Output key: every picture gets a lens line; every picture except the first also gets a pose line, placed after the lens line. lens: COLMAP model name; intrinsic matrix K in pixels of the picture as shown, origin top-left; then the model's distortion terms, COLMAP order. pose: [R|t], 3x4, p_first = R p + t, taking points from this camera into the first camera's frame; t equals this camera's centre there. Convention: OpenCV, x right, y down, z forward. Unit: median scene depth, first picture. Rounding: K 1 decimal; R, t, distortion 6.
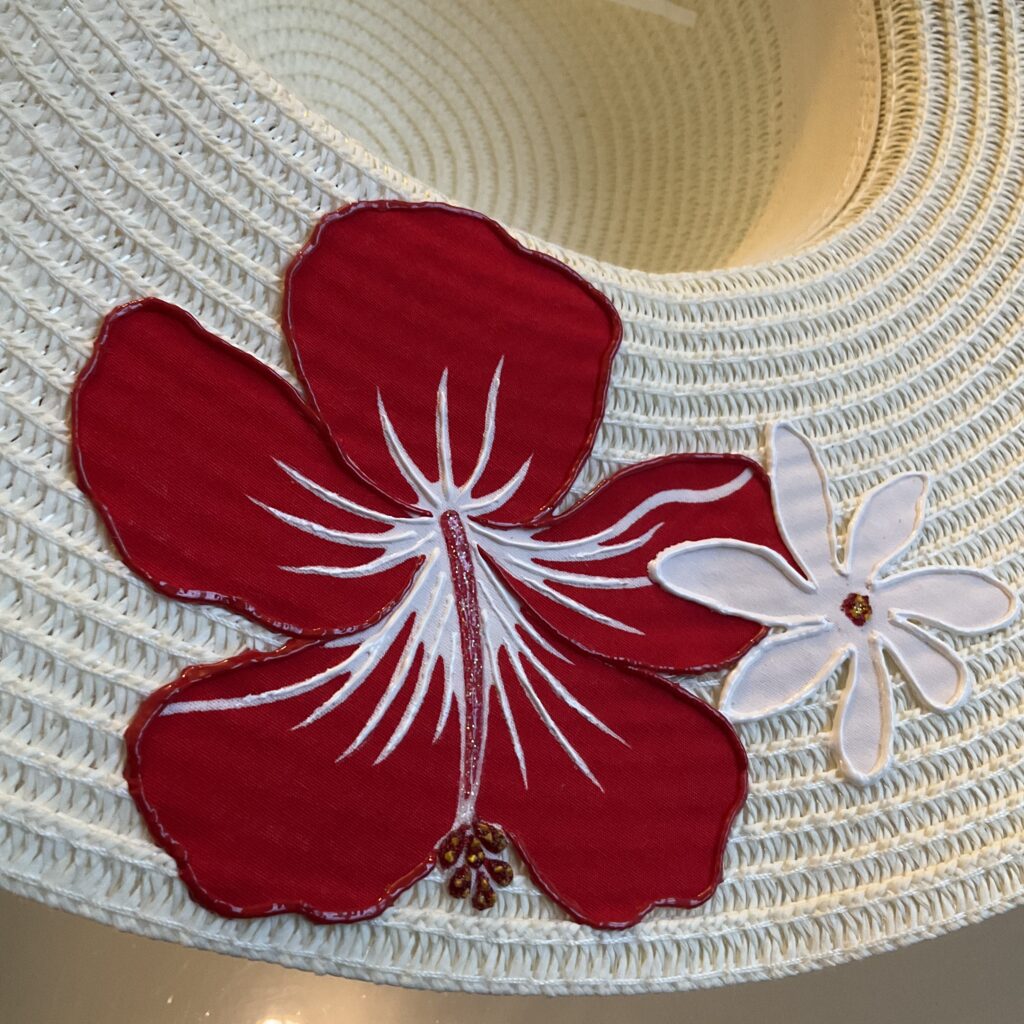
lens RADIAL K [[1174.2, 0, 512.0], [0, 1174.2, 512.0], [0, 0, 1]] dist [0.107535, -0.229263]
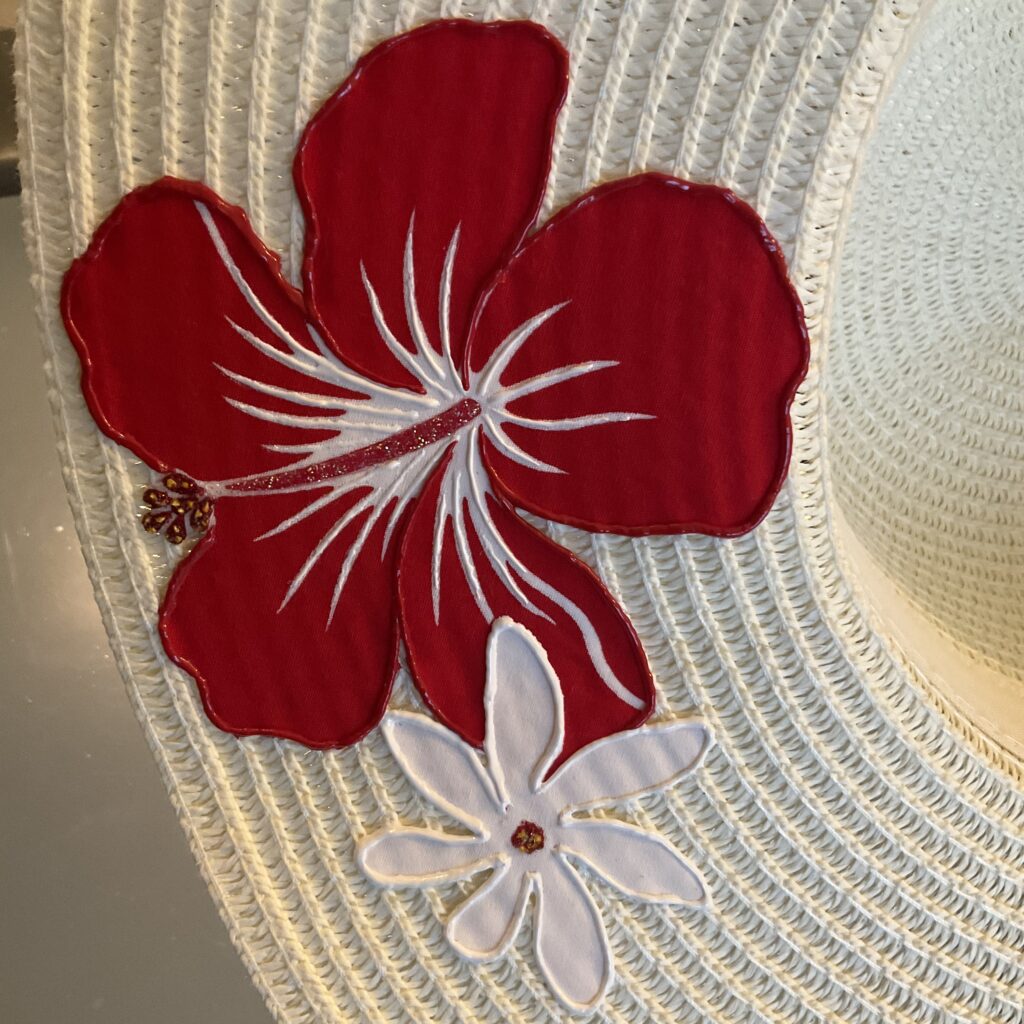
lens RADIAL K [[1174.2, 0, 512.0], [0, 1174.2, 512.0], [0, 0, 1]] dist [0.107535, -0.229263]
pose [[0.209844, 0.962389, -0.172547, 0.219236], [-0.890323, 0.261021, 0.373086, -0.384624], [0.404092, 0.075333, 0.911611, 0.080568]]
